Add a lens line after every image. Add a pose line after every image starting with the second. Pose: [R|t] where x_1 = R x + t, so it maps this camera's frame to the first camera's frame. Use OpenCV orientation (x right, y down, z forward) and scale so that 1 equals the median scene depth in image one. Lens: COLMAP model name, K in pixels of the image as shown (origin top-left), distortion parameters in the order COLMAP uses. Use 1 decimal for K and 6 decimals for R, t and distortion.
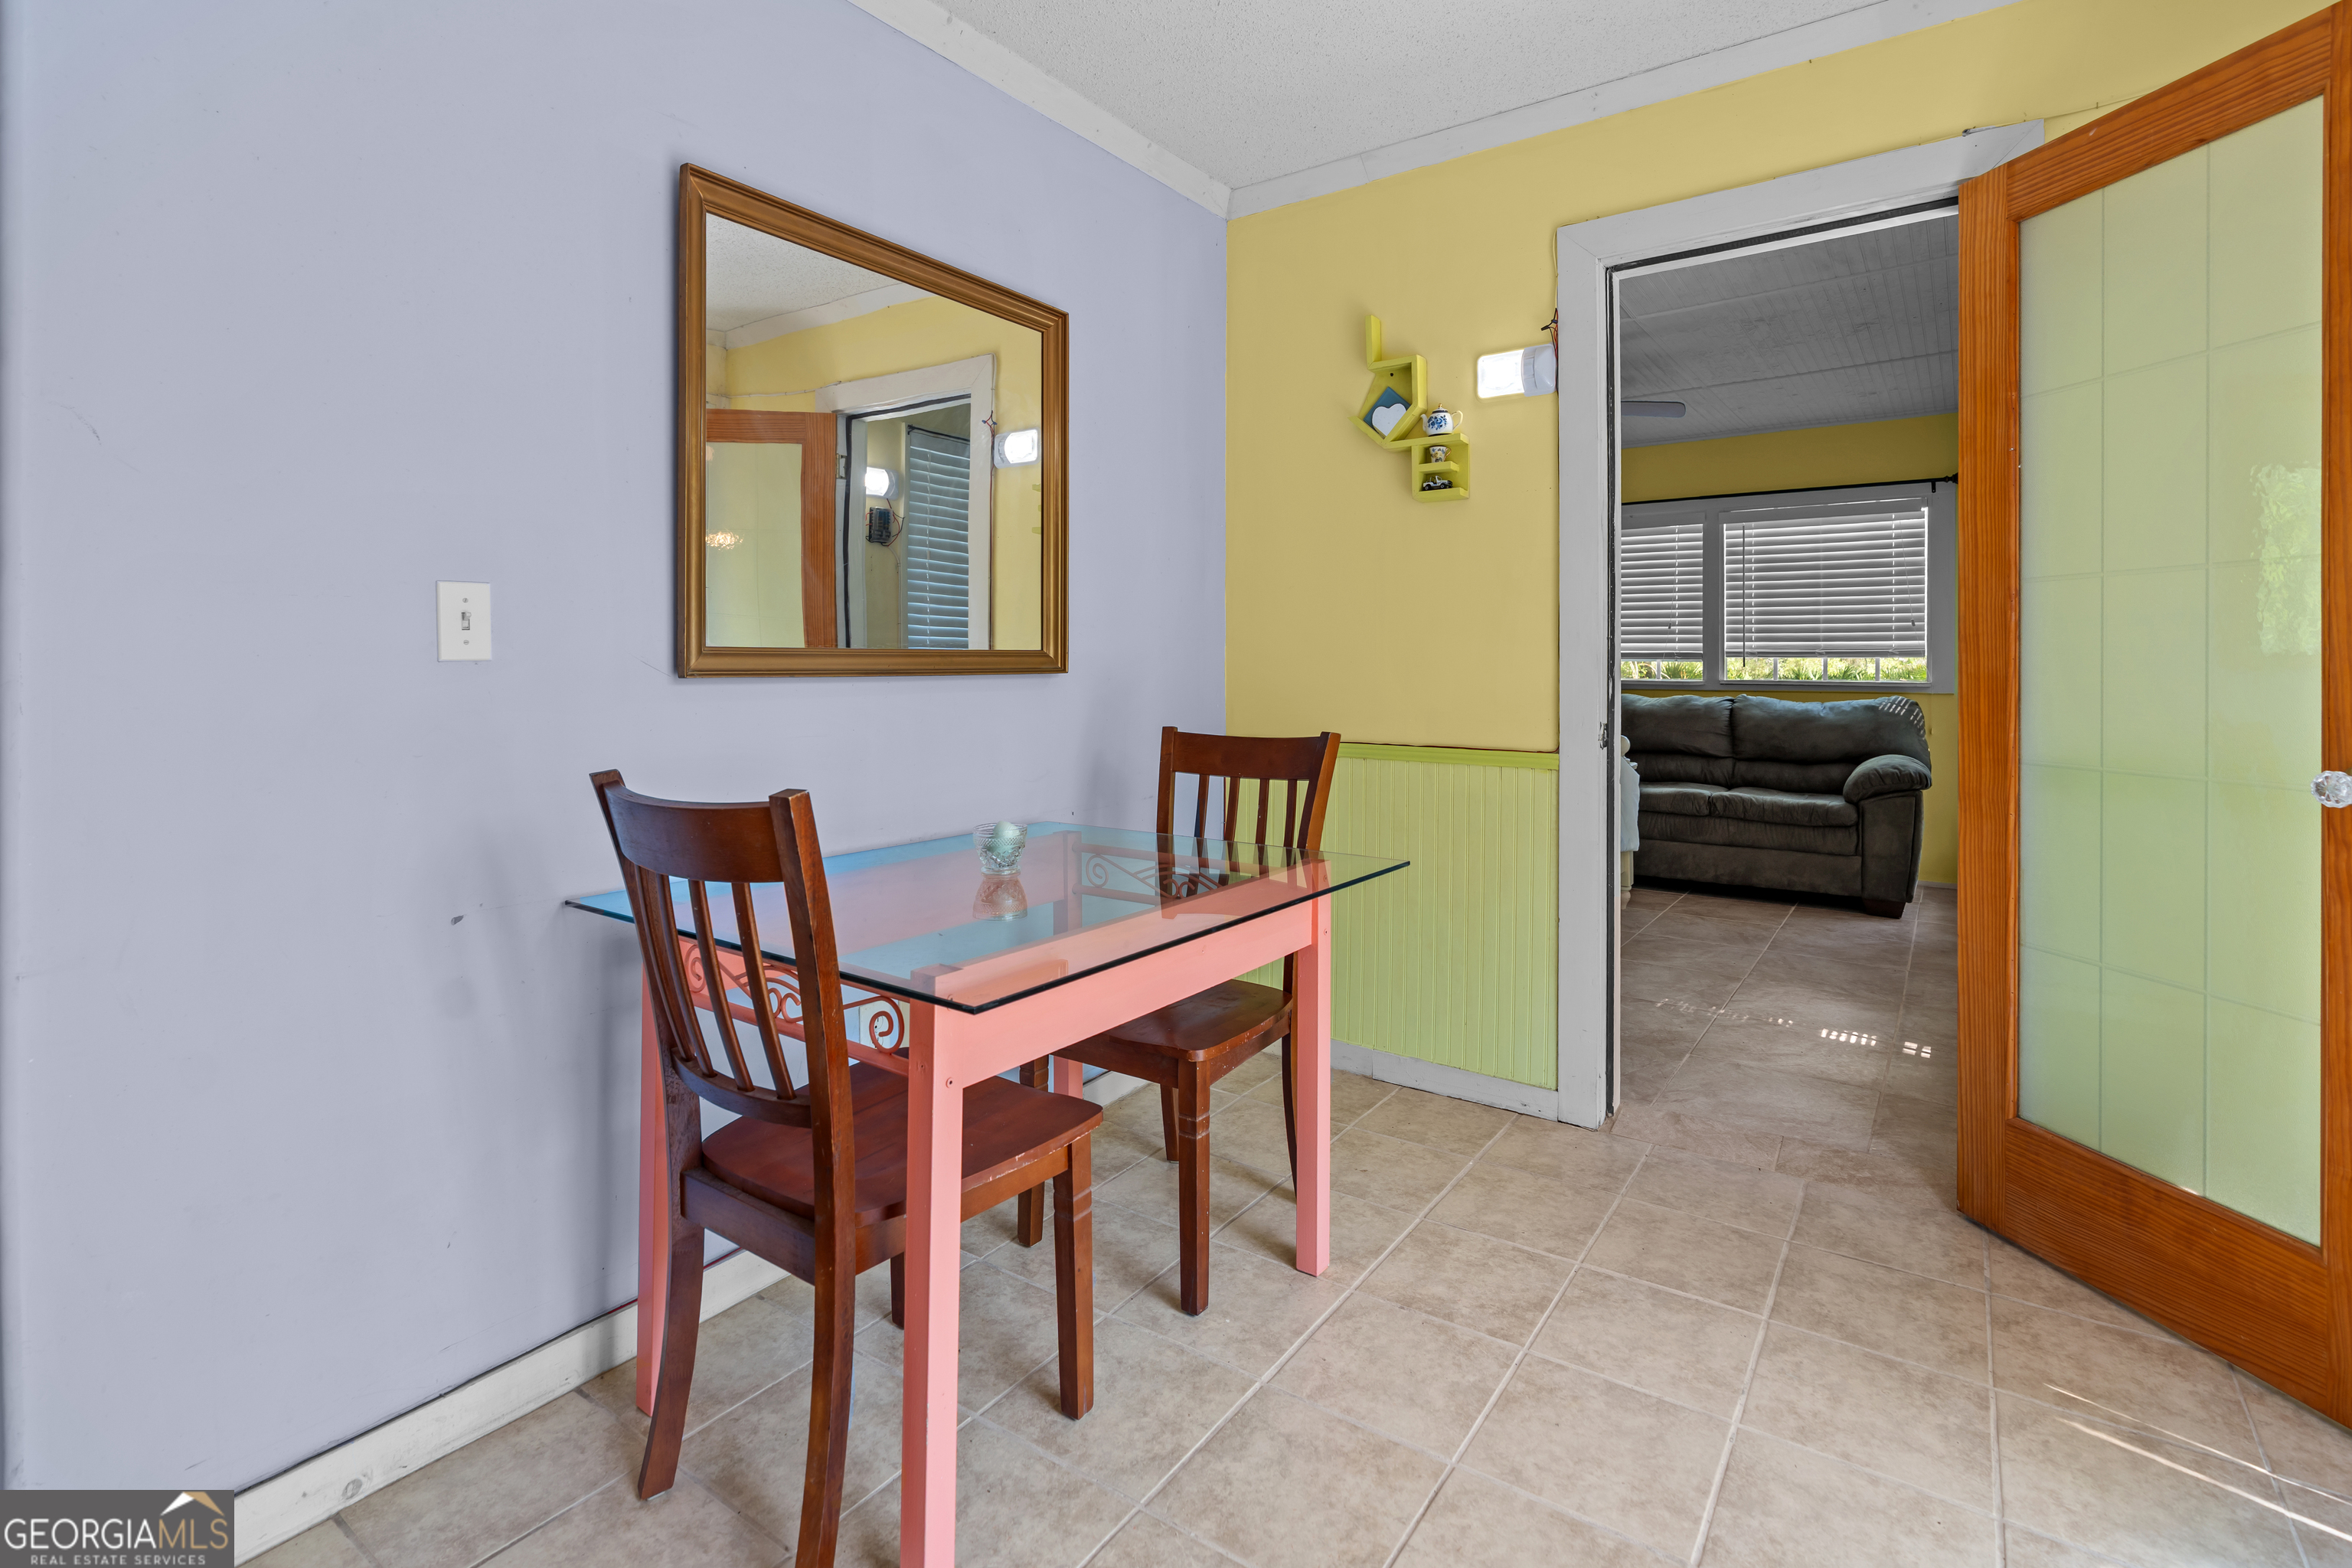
lens RADIAL K [[1071.7, 0, 1178.6], [0, 1071.7, 683.8], [0, 0, 1]] dist [-0.009284, 0.000527]
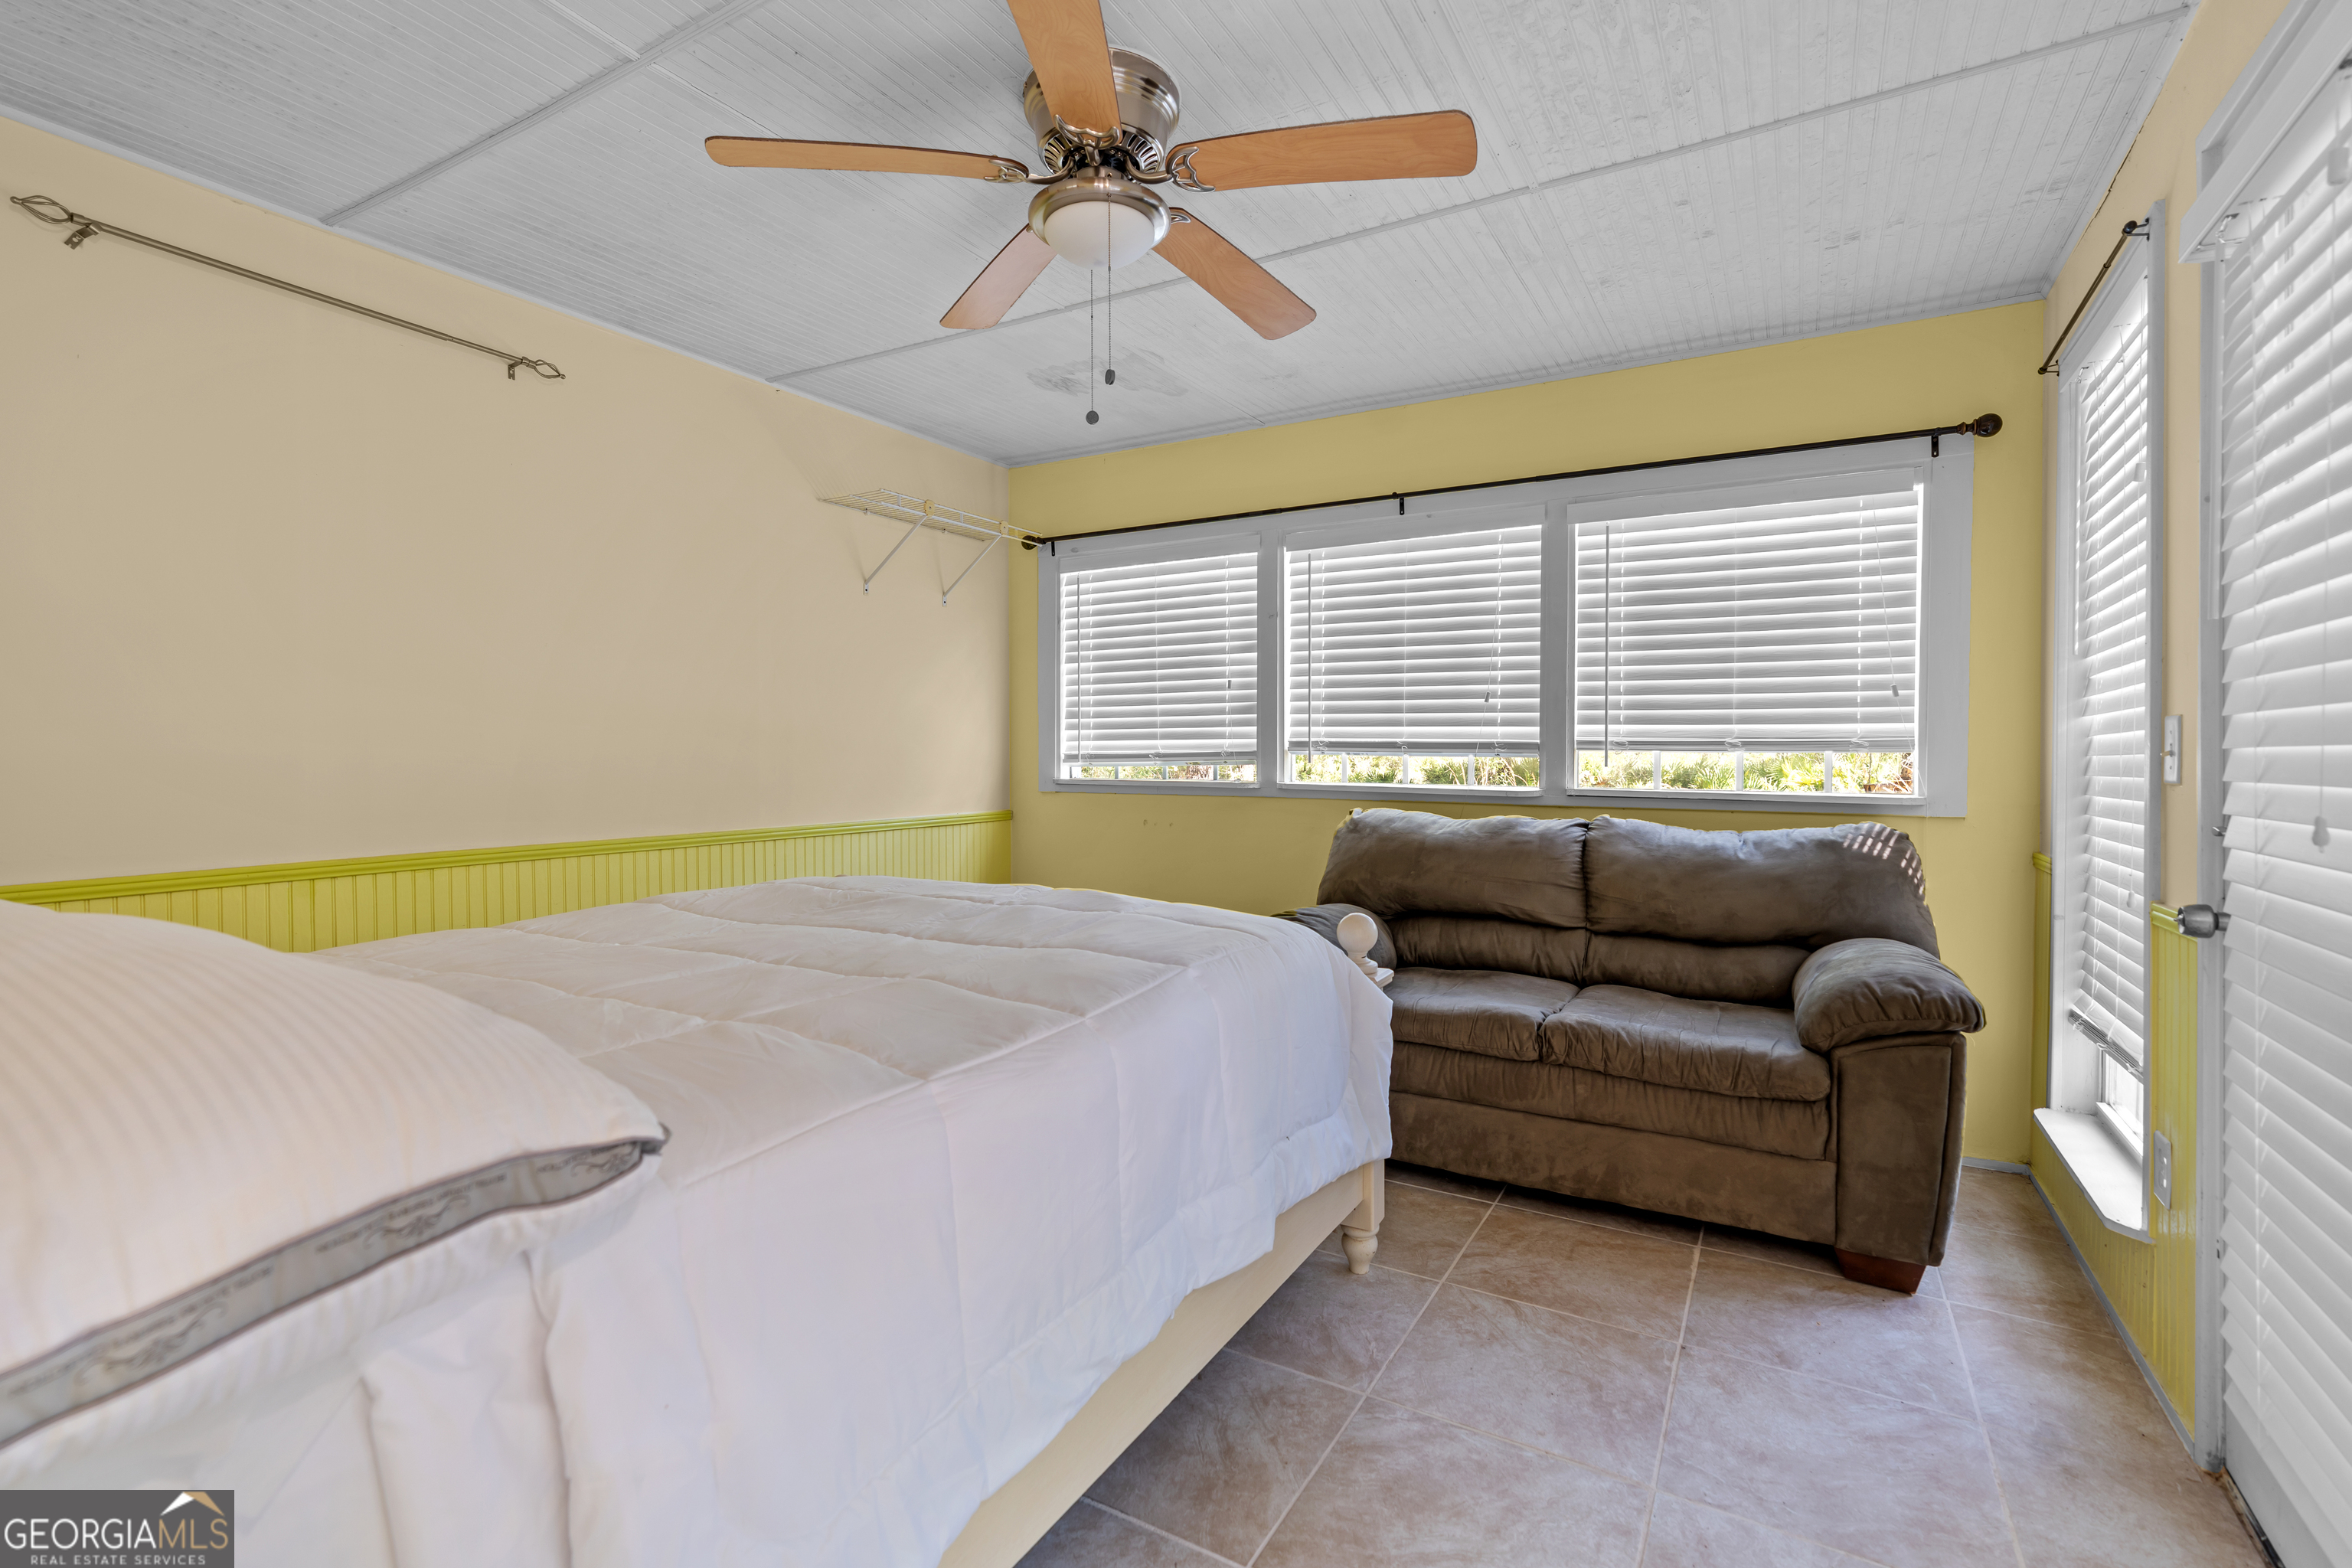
lens RADIAL K [[1071.7, 0, 1162.3], [0, 1071.7, 785.5], [0, 0, 1]] dist [-0.009284, 0.000527]
pose [[0.995488, 0.003314, 0.094834, 0.244184], [-0.004263, 0.999943, 0.009812, -0.010996], [-0.094796, -0.010172, 0.995445, 0.463874]]
